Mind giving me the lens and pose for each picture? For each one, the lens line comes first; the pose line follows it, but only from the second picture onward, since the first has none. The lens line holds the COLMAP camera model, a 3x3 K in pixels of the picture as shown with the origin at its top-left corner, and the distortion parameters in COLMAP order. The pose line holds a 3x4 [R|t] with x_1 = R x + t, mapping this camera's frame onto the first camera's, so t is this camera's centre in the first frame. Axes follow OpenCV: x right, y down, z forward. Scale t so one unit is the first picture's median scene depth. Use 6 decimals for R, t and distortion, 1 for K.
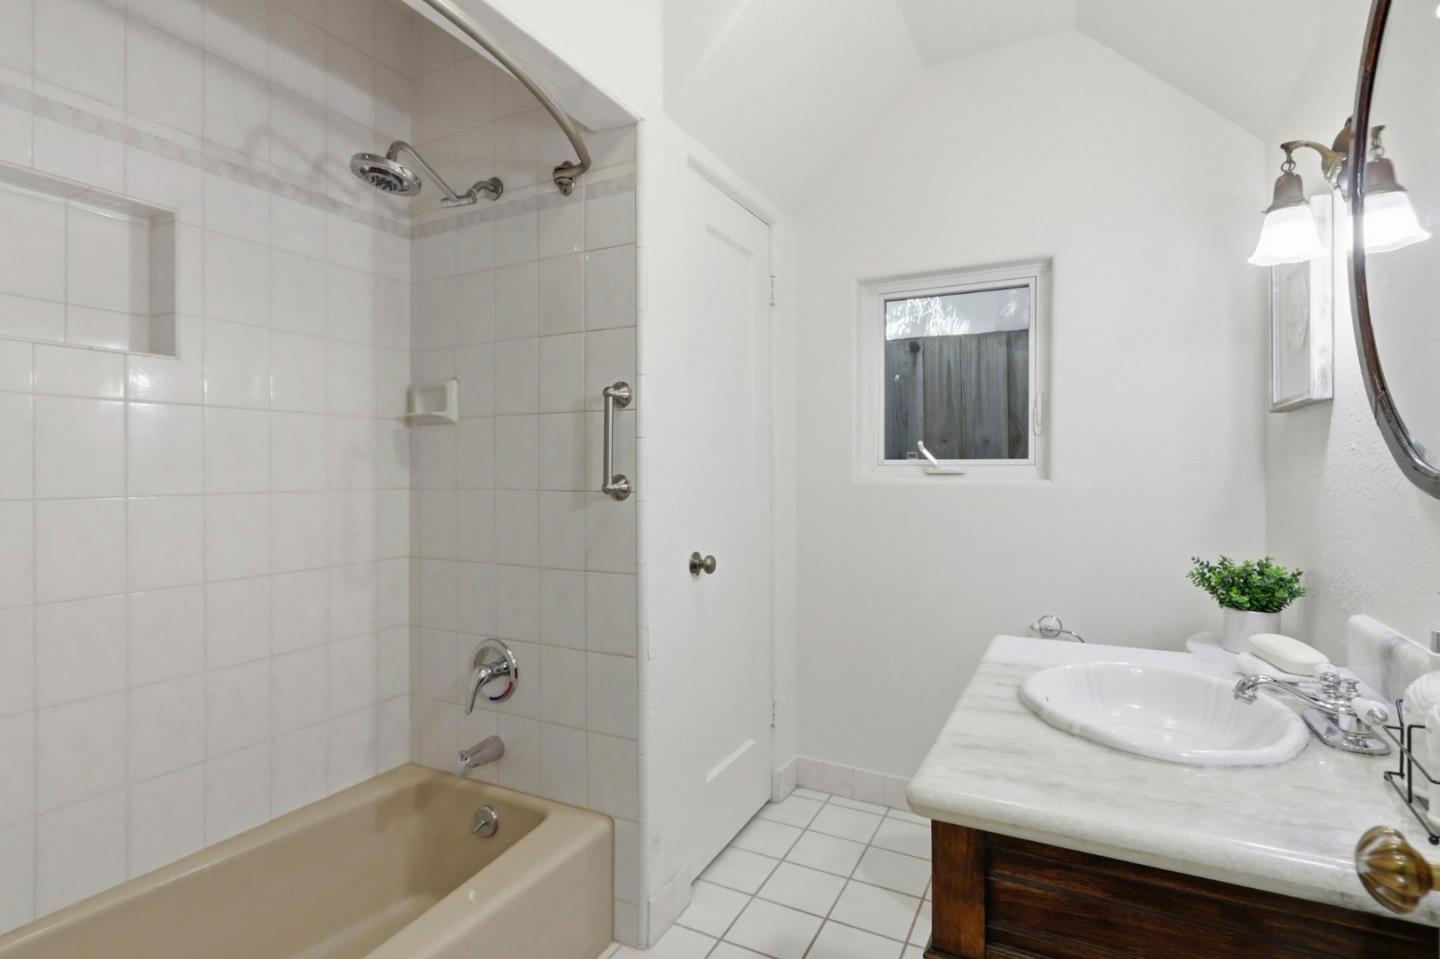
lens RADIAL K [[678.3, 0, 720.9], [0, 678.3, 472.3], [0, 0, 1]] dist [-0.003841, -0.001451]
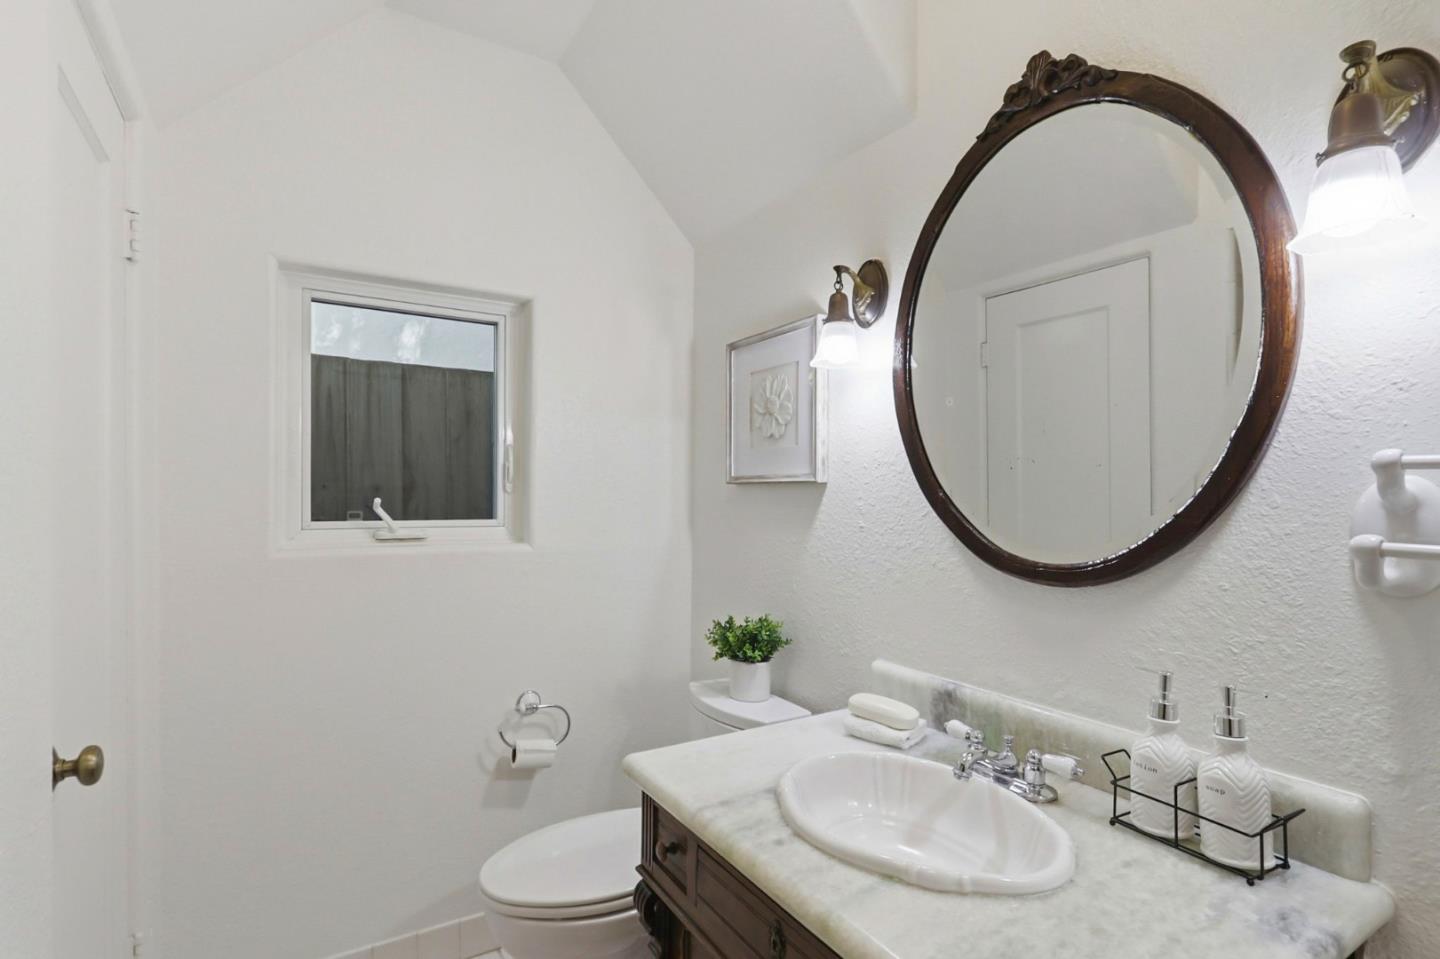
lens RADIAL K [[678.3, 0, 693.5], [0, 678.3, 502.4], [0, 0, 1]] dist [-0.003841, -0.001451]
pose [[0.553989, -0.001992, 0.832521, -0.145280], [0.001536, 0.999998, 0.001370, -0.042868], [-0.832522, 0.000520, 0.553991, 0.295569]]
